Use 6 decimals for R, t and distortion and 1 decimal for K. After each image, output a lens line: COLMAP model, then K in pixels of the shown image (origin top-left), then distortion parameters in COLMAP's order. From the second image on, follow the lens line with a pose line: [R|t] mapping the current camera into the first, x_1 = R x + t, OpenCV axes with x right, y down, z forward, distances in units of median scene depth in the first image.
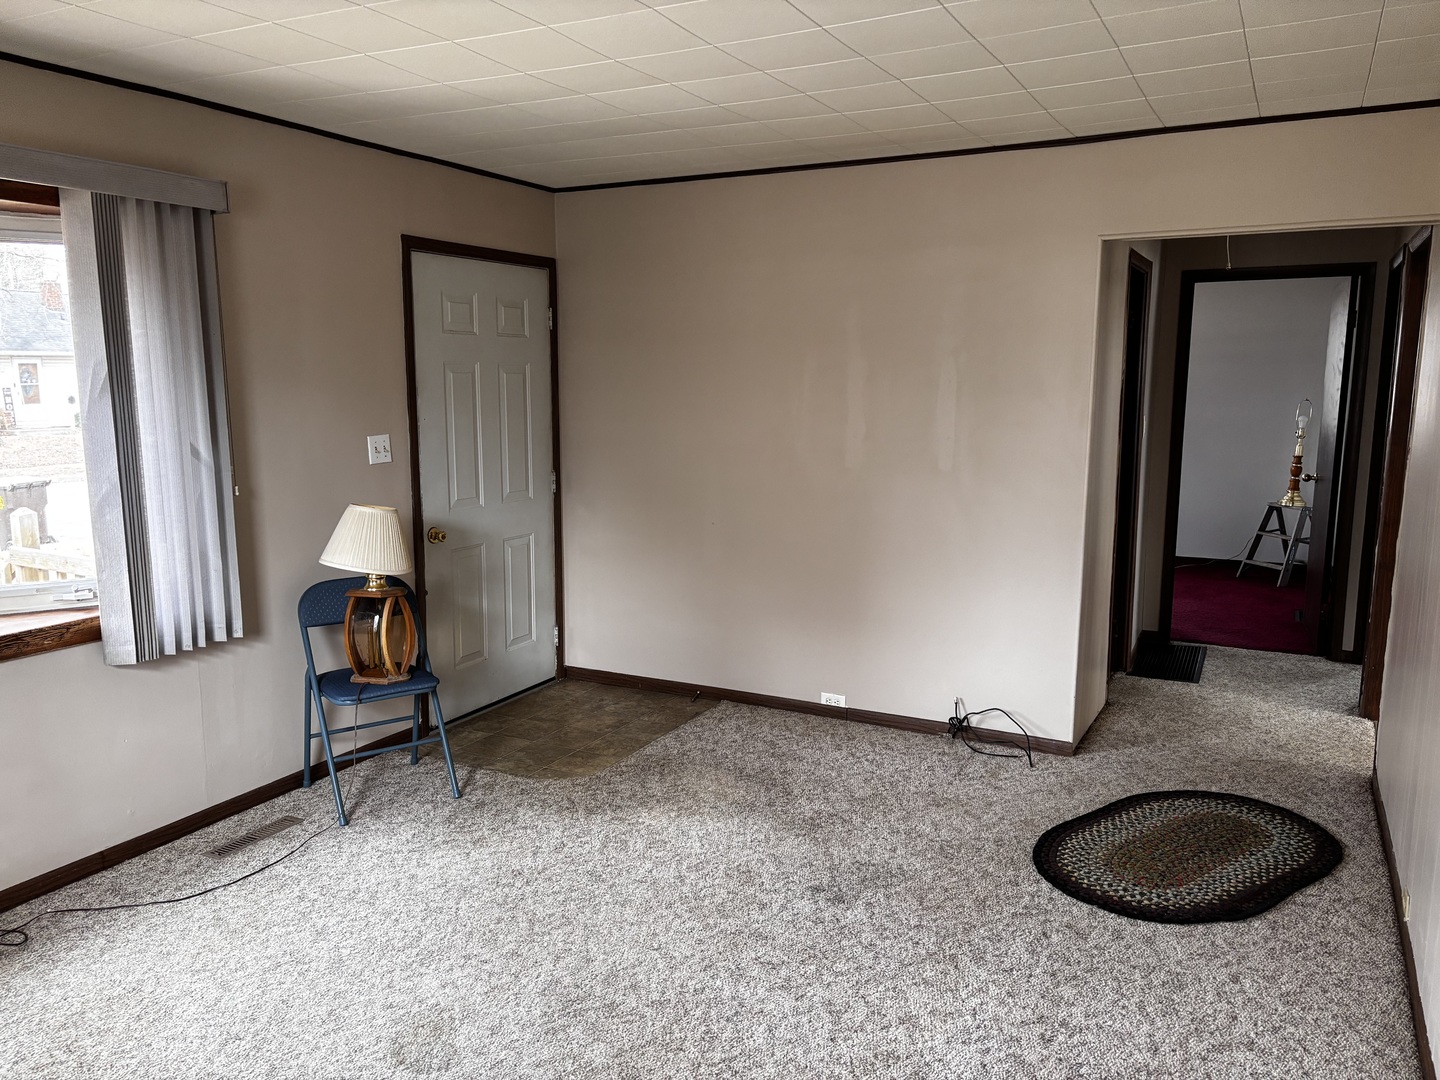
lens RADIAL K [[1077.4, 0, 720.4], [0, 1077.4, 541.5], [0, 0, 1]] dist [-0.001319, 0.000112]
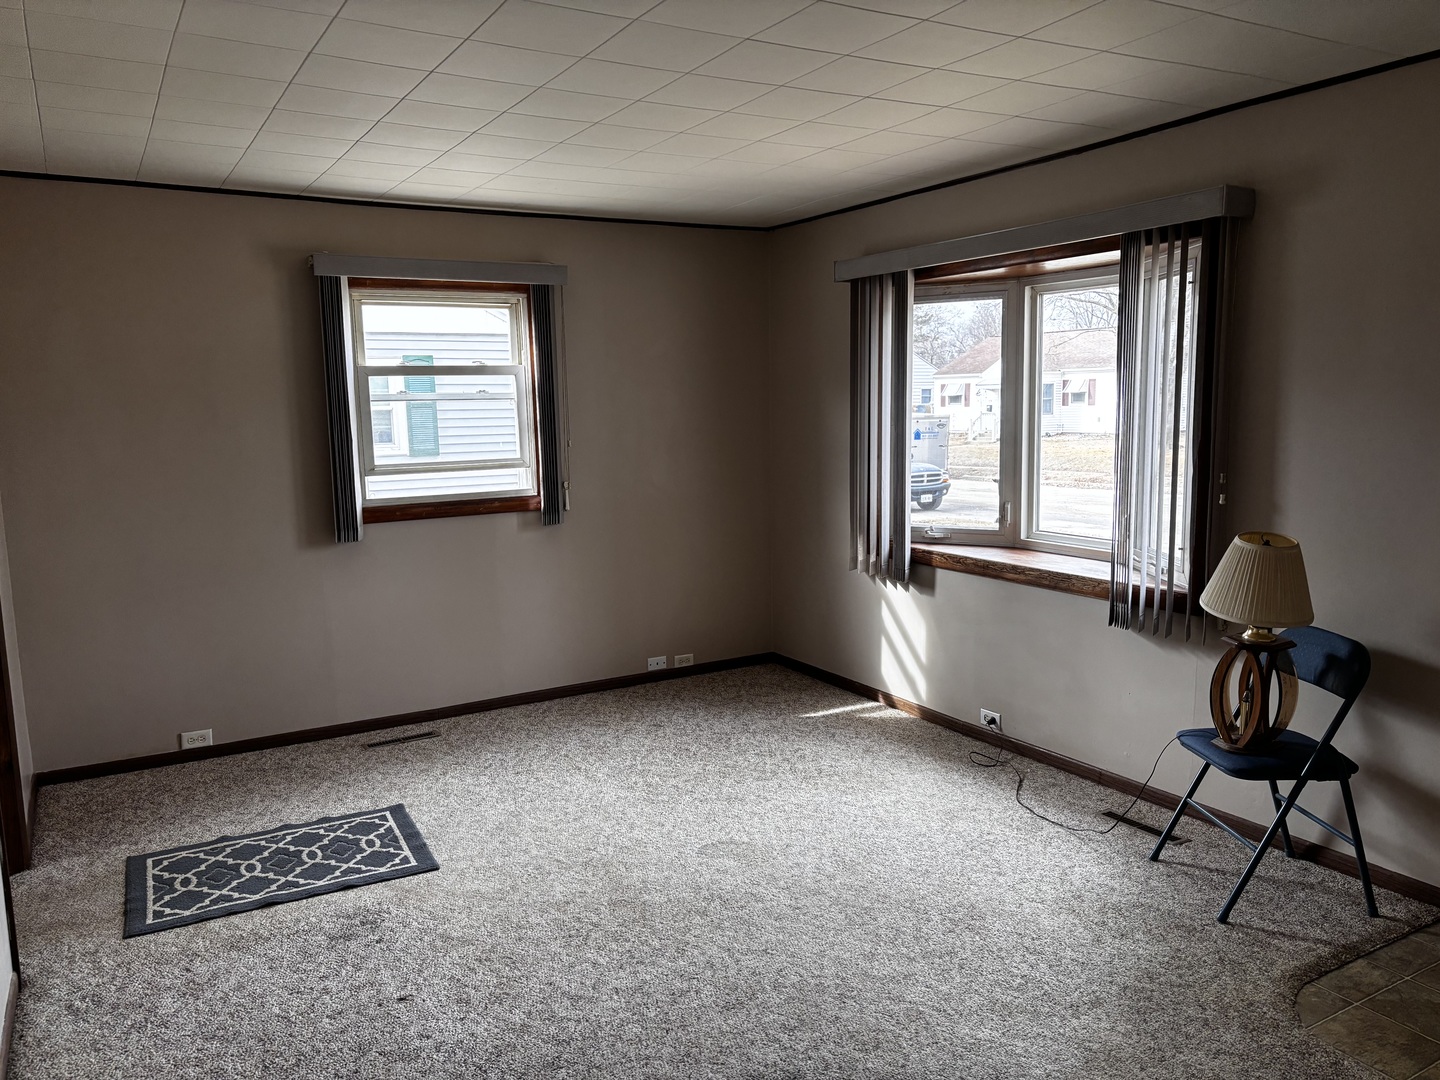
lens RADIAL K [[1077.4, 0, 719.2], [0, 1077.4, 541.9], [0, 0, 1]] dist [-0.001319, 0.000112]
pose [[-0.521711, 0.126089, -0.843753, 0.659074], [-0.116777, 0.969154, 0.217035, -0.180258], [0.845092, 0.211760, -0.490894, 1.175594]]
